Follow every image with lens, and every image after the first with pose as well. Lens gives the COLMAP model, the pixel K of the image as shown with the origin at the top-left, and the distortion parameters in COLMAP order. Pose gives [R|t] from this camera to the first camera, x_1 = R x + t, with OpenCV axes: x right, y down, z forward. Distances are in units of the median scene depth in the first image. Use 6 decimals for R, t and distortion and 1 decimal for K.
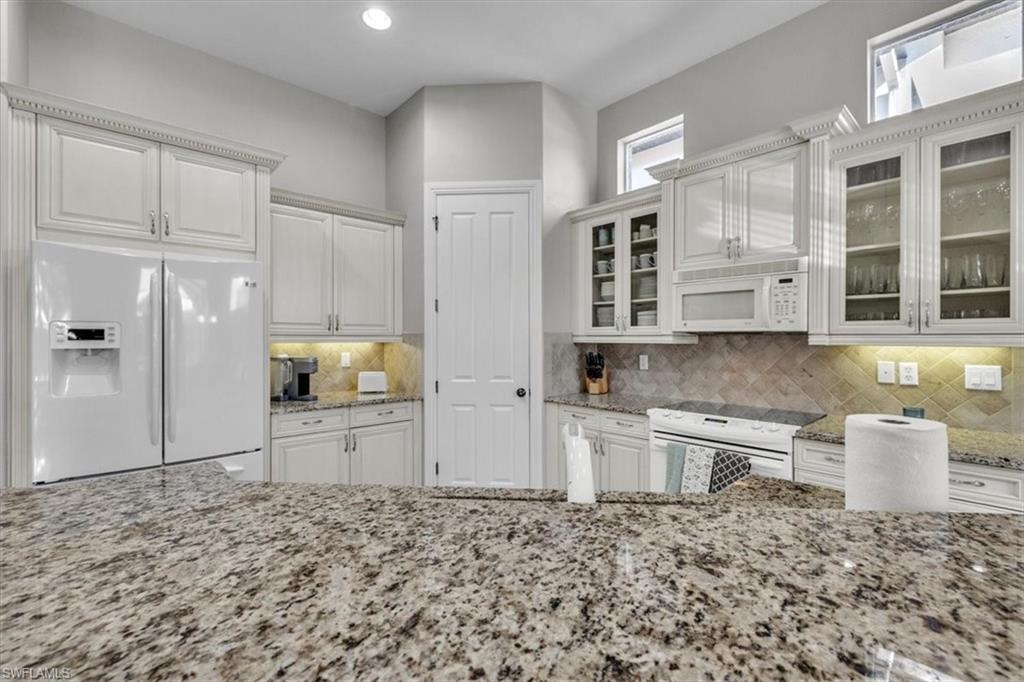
lens RADIAL K [[431.9, 0, 508.7], [0, 431.9, 336.5], [0, 0, 1]] dist [-0.003460, 0.001449]
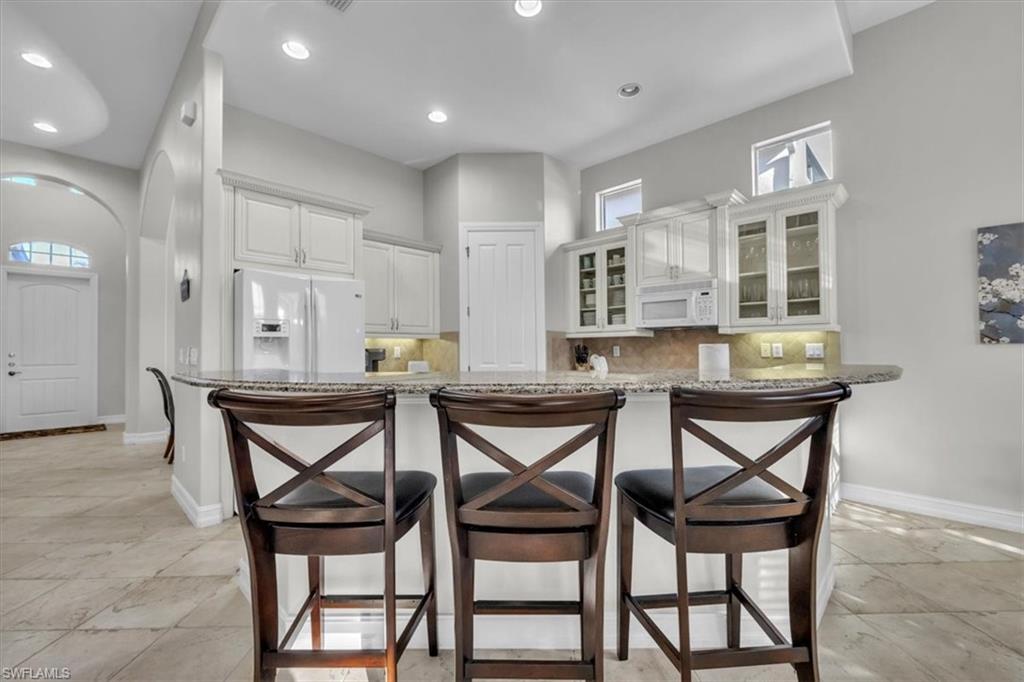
lens RADIAL K [[431.9, 0, 504.6], [0, 431.9, 341.2], [0, 0, 1]] dist [-0.003460, 0.001449]
pose [[0.997647, -0.007524, 0.068140, -0.163131], [0.008620, 0.999838, -0.015809, 0.051421], [-0.068010, 0.016359, 0.997551, -0.423389]]
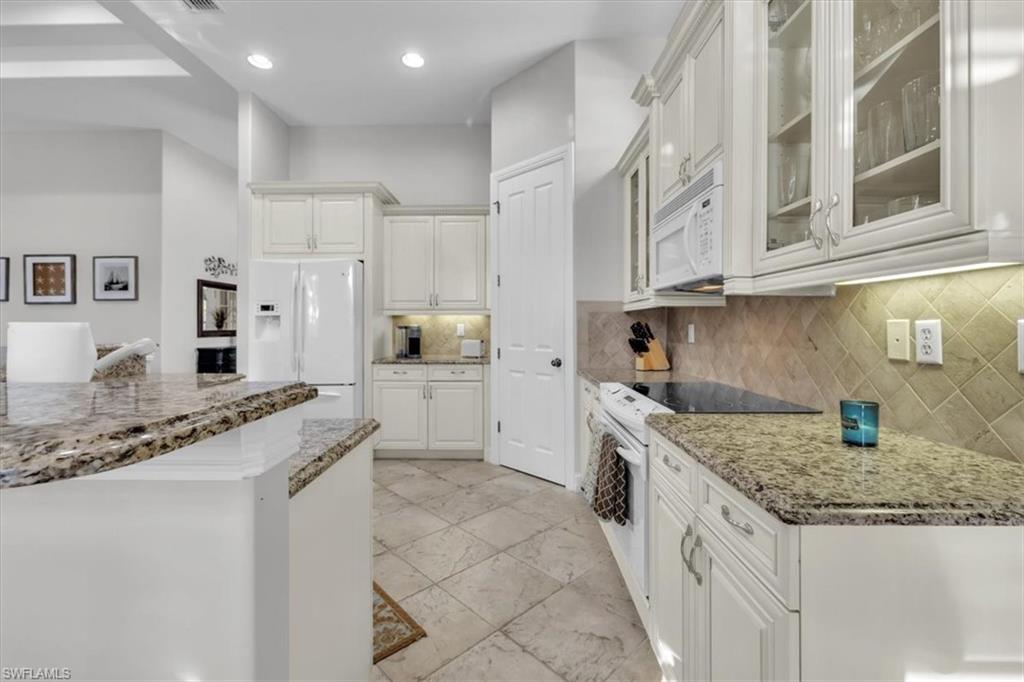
lens RADIAL K [[431.9, 0, 511.5], [0, 431.9, 322.6], [0, 0, 1]] dist [-0.003460, 0.001449]
pose [[0.738909, -0.007150, -0.673767, 0.683169], [0.003620, 0.999971, -0.006642, 0.049470], [0.673795, 0.002468, 0.738914, 0.219518]]
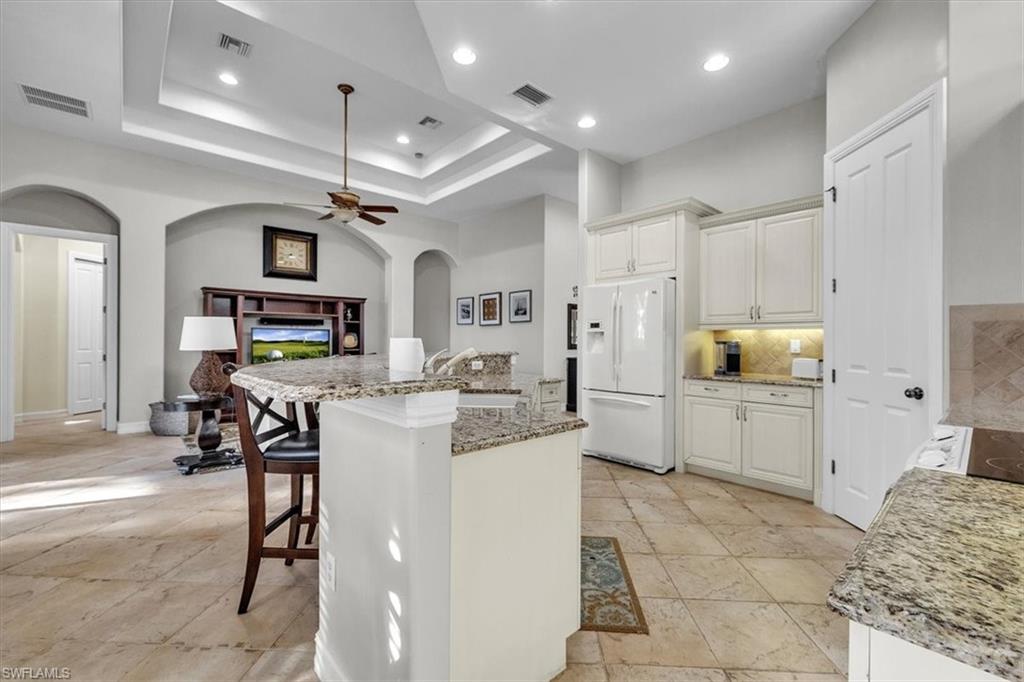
lens RADIAL K [[431.9, 0, 513.9], [0, 431.9, 338.9], [0, 0, 1]] dist [-0.003460, 0.001449]
pose [[0.012998, -0.003826, -0.999908, 0.807236], [-0.001421, 0.999992, -0.003845, 0.048715], [0.999915, 0.001471, 0.012992, 0.360998]]
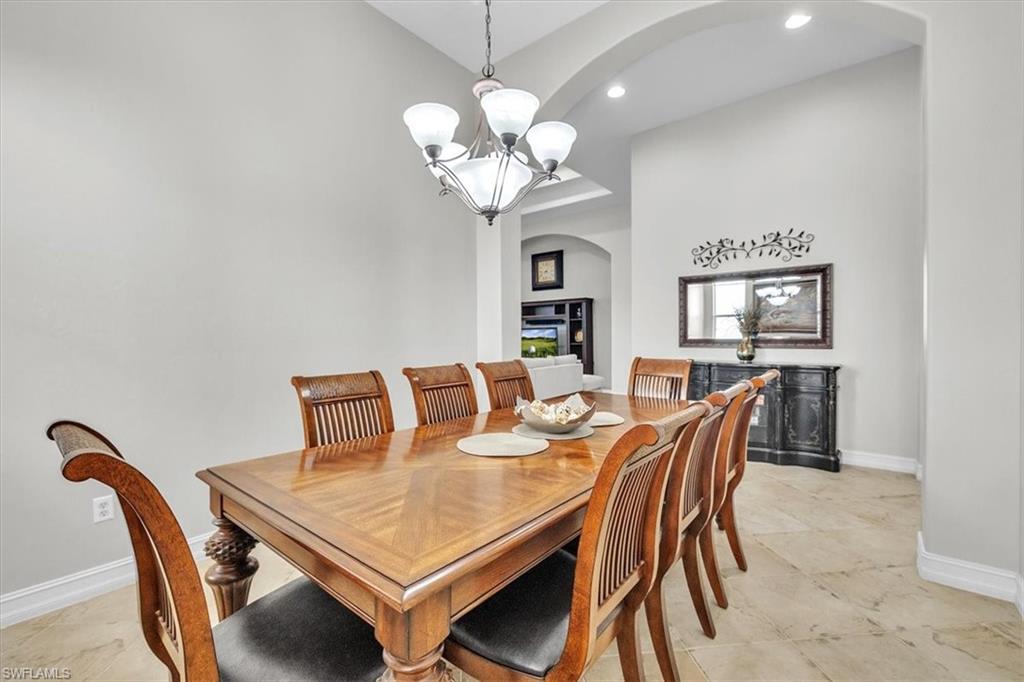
lens RADIAL K [[431.9, 0, 511.6], [0, 431.9, 341.5], [0, 0, 1]] dist [-0.003460, 0.001449]
pose [[-0.986266, -0.003620, -0.165128, -0.777991], [-0.004639, 0.999973, 0.005782, 0.070426], [0.165102, 0.006468, -0.986255, 2.181803]]
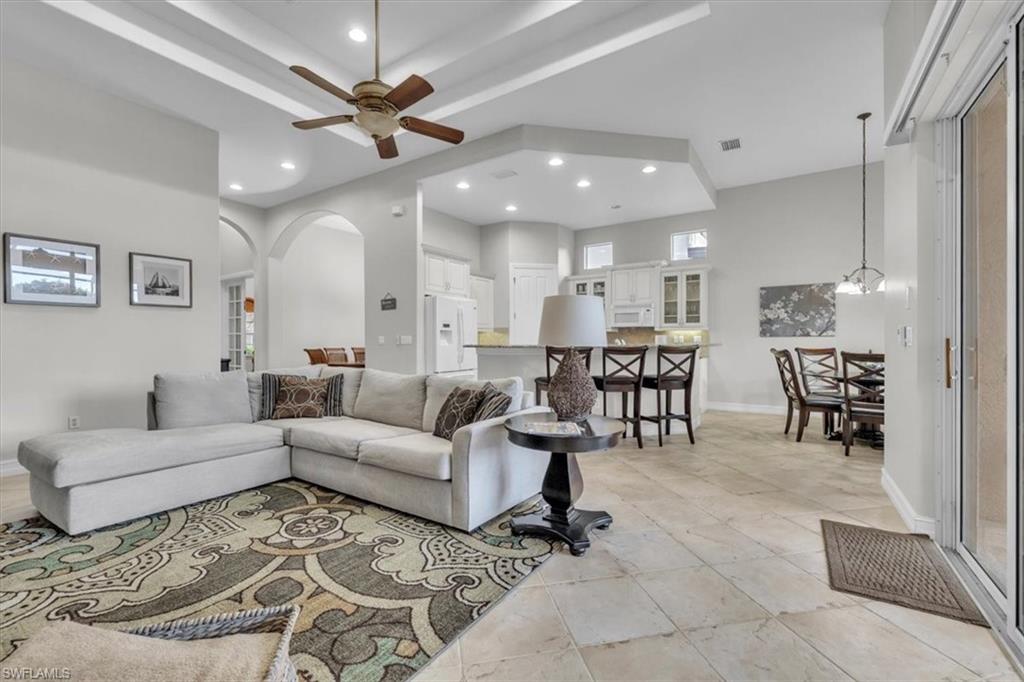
lens RADIAL K [[431.9, 0, 507.0], [0, 431.9, 341.5], [0, 0, 1]] dist [-0.003460, 0.001449]
pose [[0.967784, -0.003140, 0.251764, -0.886729], [0.002744, 0.999994, 0.001926, 0.068639], [-0.251769, -0.001173, 0.967787, -1.384620]]
